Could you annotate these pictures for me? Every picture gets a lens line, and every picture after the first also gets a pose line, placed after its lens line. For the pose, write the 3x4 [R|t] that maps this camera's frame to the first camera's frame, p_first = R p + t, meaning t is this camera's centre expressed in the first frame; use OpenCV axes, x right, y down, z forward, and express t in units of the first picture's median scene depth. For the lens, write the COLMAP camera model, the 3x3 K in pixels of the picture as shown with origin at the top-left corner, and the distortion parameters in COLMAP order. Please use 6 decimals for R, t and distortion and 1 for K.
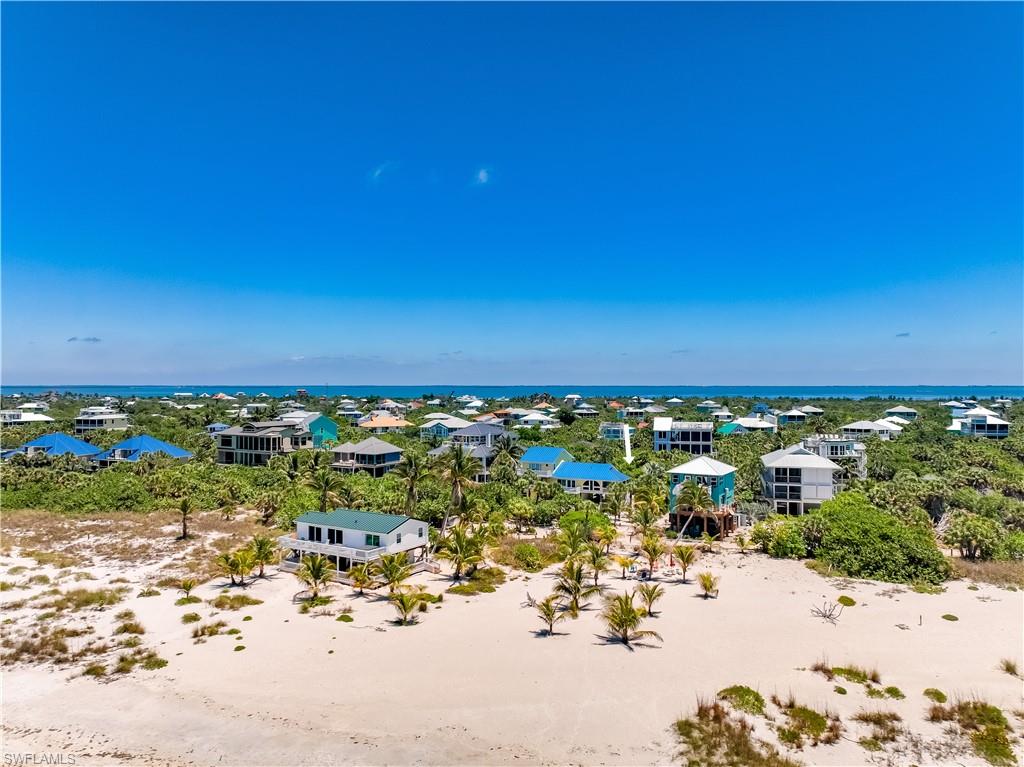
lens RADIAL K [[736.6, 0, 513.6], [0, 736.6, 384.2], [0, 0, 1]] dist [0.002792, 0.011134]
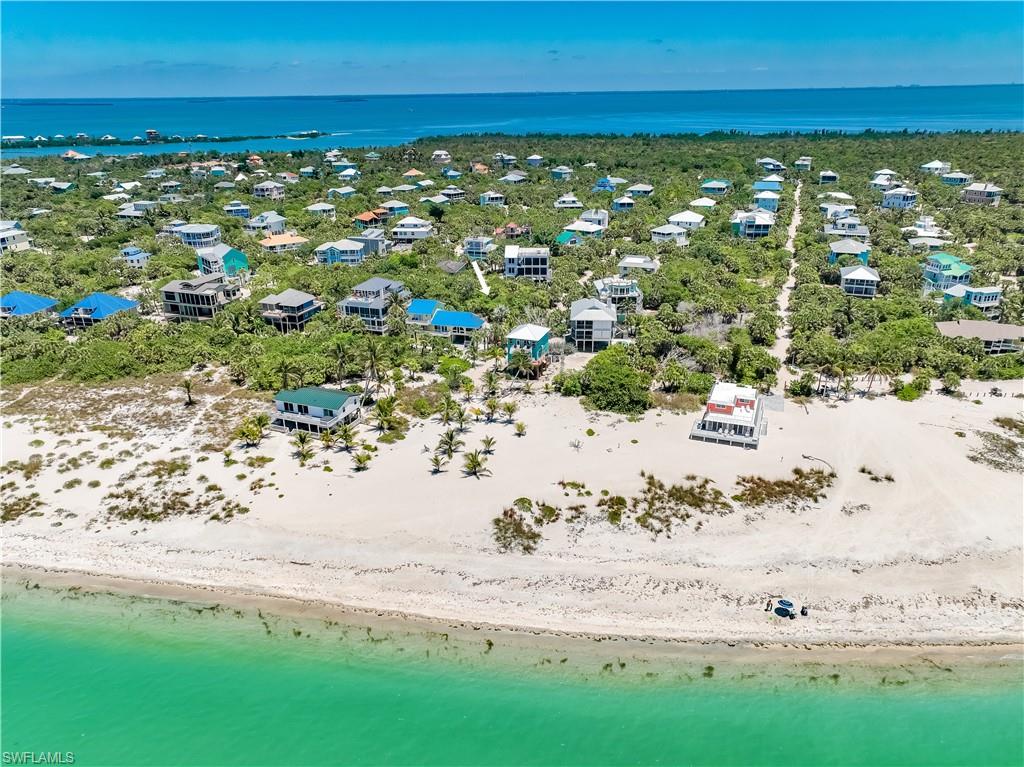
lens RADIAL K [[720.5, 0, 513.5], [0, 720.5, 384.0], [0, 0, 1]] dist [-0.002353, 0.020795]
pose [[0.984487, -0.078250, 0.157043, -0.023950], [0.013177, 0.925493, 0.378536, -0.392198], [-0.174963, -0.370595, 0.912167, -0.462752]]
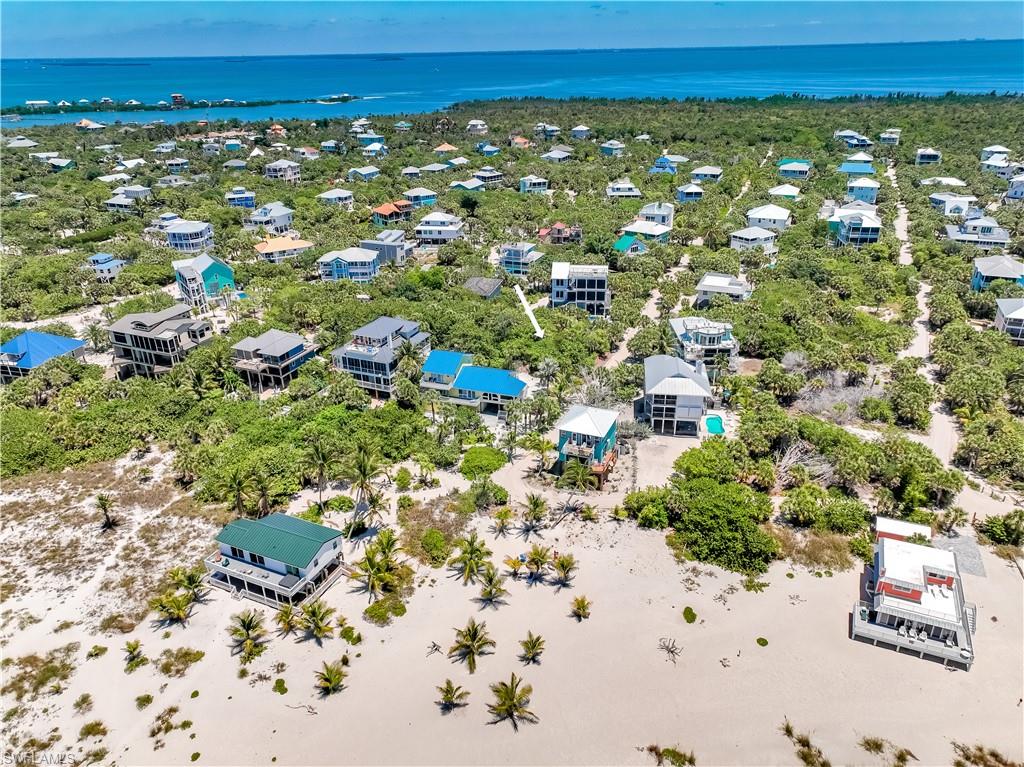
lens RADIAL K [[720.5, 0, 513.5], [0, 720.5, 384.0], [0, 0, 1]] dist [-0.002353, 0.020795]
pose [[0.992059, -0.068525, 0.105465, 0.039022], [0.017553, 0.905772, 0.423401, -0.423696], [-0.124541, -0.418188, 0.899782, 0.074202]]
